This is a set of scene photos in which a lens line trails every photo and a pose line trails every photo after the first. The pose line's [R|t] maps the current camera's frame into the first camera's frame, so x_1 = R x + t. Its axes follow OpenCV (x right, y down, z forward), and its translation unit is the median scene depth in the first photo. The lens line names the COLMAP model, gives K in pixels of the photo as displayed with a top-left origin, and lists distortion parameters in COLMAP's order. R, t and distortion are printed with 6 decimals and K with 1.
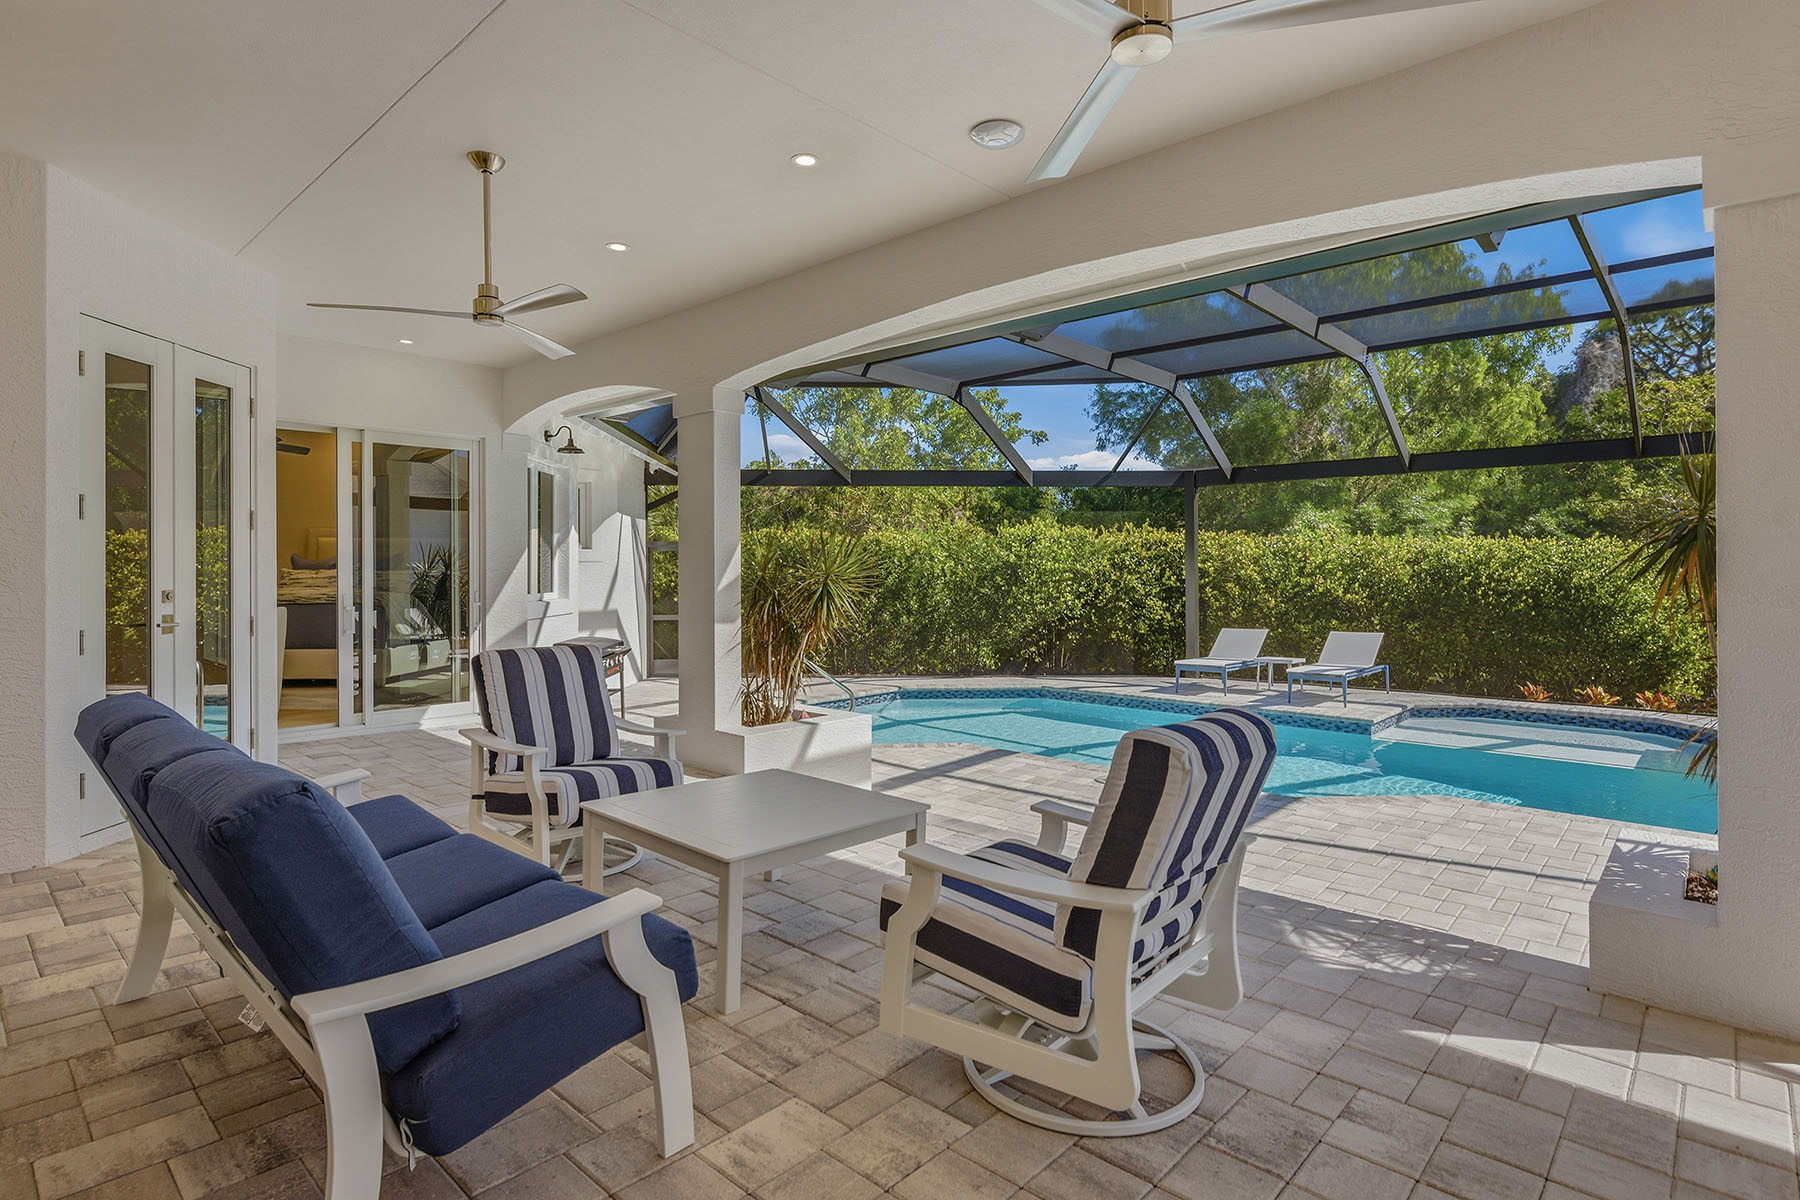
lens RADIAL K [[922.7, 0, 878.2], [0, 922.7, 583.7], [0, 0, 1]] dist [0.000731, -0.000730]
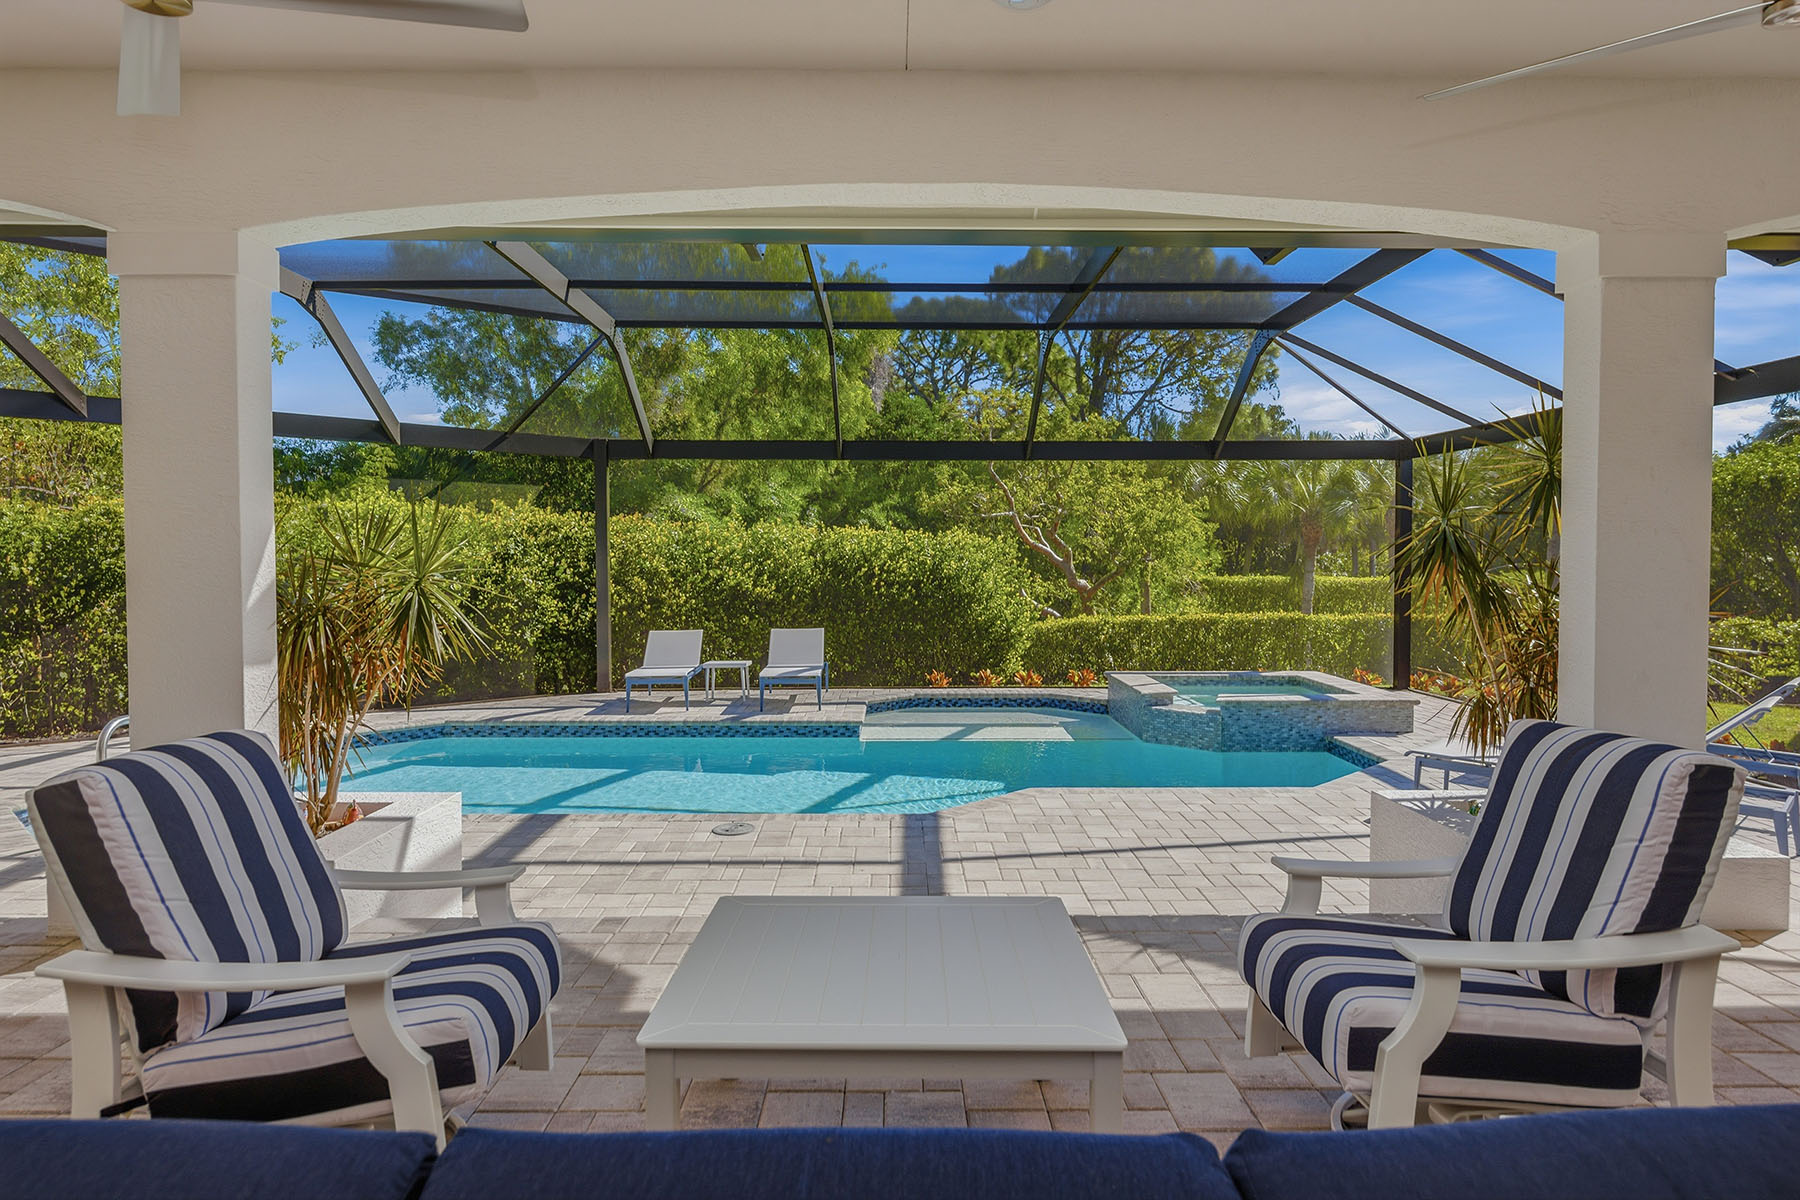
lens RADIAL K [[1098.8, 0, 909.6], [0, 1098.8, 552.1], [0, 0, 1]] dist [0.024514, 0.006991]
pose [[0.723768, 0.005715, 0.690020, -0.133237], [0.010998, 0.999743, -0.019816, -0.000269], [-0.689956, 0.021931, 0.723519, 0.101687]]
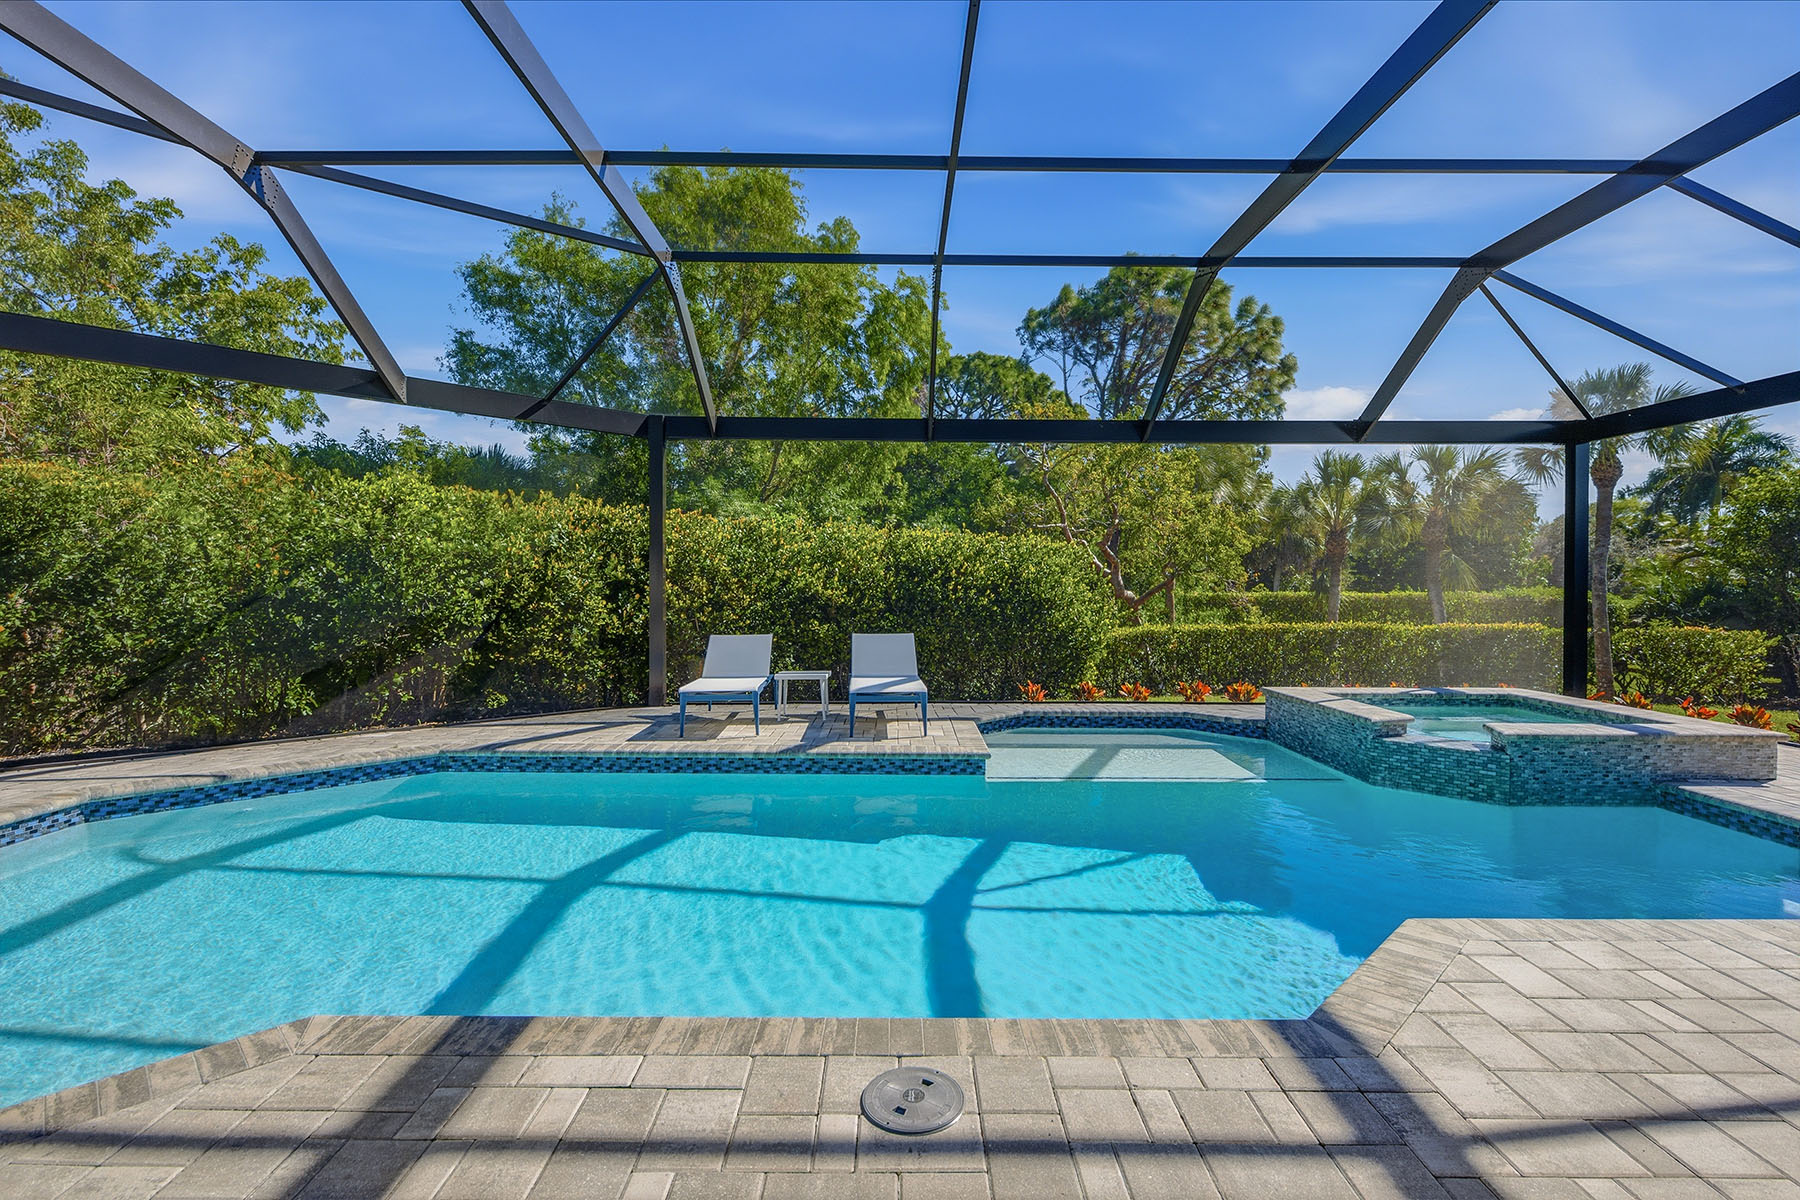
lens RADIAL K [[859.9, 0, 919.4], [0, 859.9, 576.9], [0, 0, 1]] dist [0.000758, -0.001883]
pose [[0.719004, 0.012979, 0.694885, 0.022237], [0.004683, 0.999712, -0.023518, 0.018106], [-0.694990, 0.020164, 0.718736, 0.368349]]
